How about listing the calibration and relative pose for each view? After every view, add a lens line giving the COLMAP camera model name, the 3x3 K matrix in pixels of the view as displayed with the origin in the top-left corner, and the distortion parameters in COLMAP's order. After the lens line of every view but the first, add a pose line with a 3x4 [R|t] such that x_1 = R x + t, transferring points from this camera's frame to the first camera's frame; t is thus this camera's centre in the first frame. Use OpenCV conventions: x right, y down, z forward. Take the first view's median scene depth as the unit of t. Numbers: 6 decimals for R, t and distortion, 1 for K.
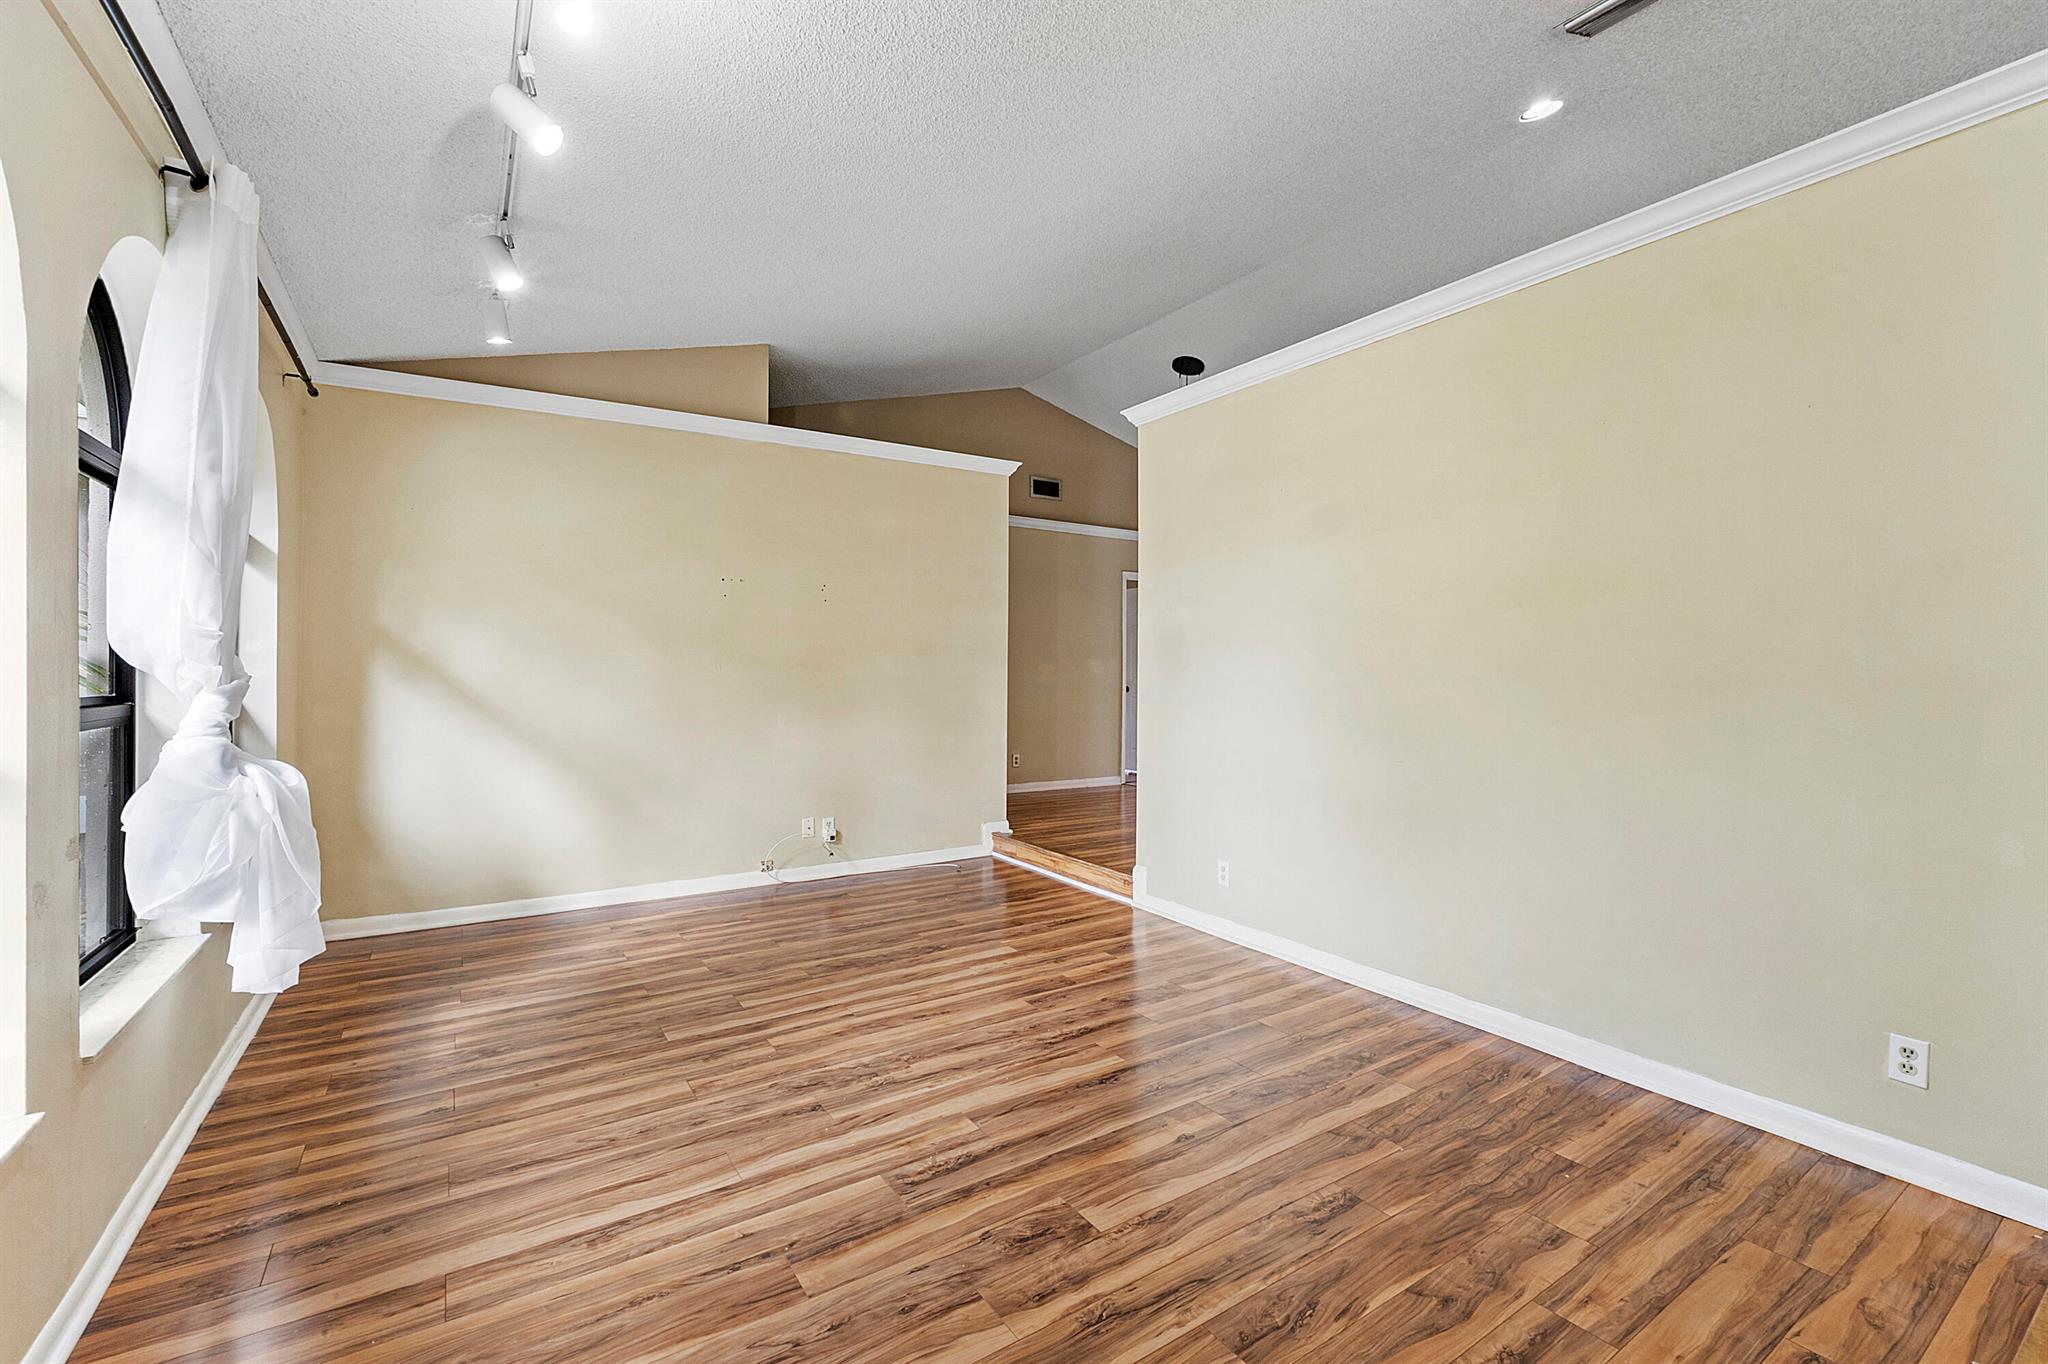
lens RADIAL K [[869.2, 0, 1023.8], [0, 869.2, 673.2], [0, 0, 1]] dist [-0.008492, -0.000041]
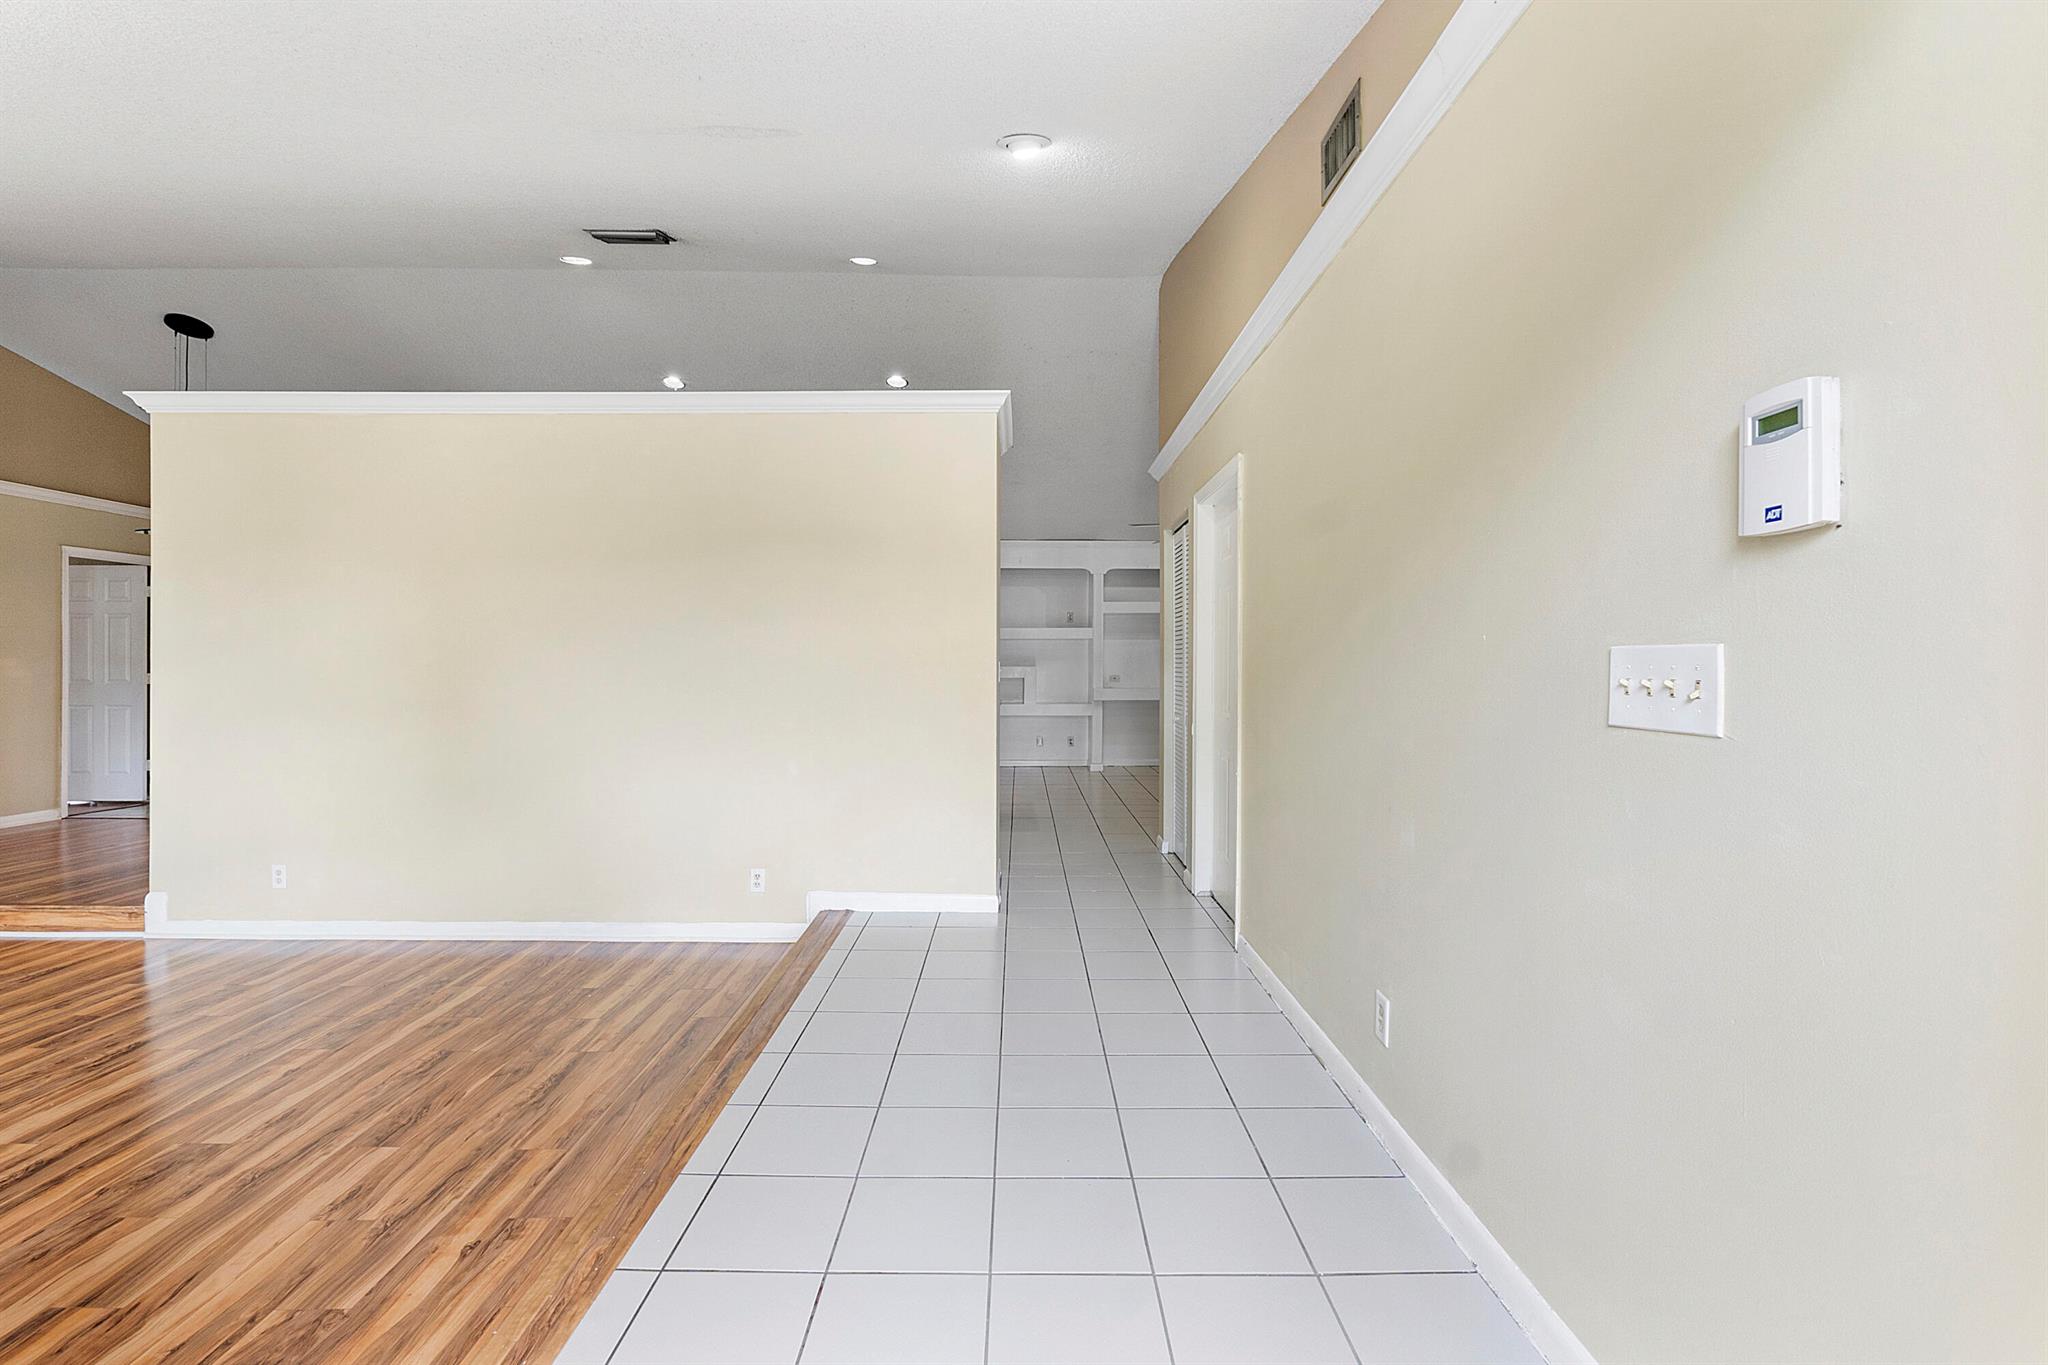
lens RADIAL K [[869.2, 0, 1023.8], [0, 869.2, 673.7], [0, 0, 1]] dist [-0.008492, -0.000041]
pose [[0.534434, -0.009576, 0.845156, -0.248711], [0.000769, 0.999941, 0.010844, -0.032407], [-0.845210, -0.005145, 0.534409, -0.454141]]
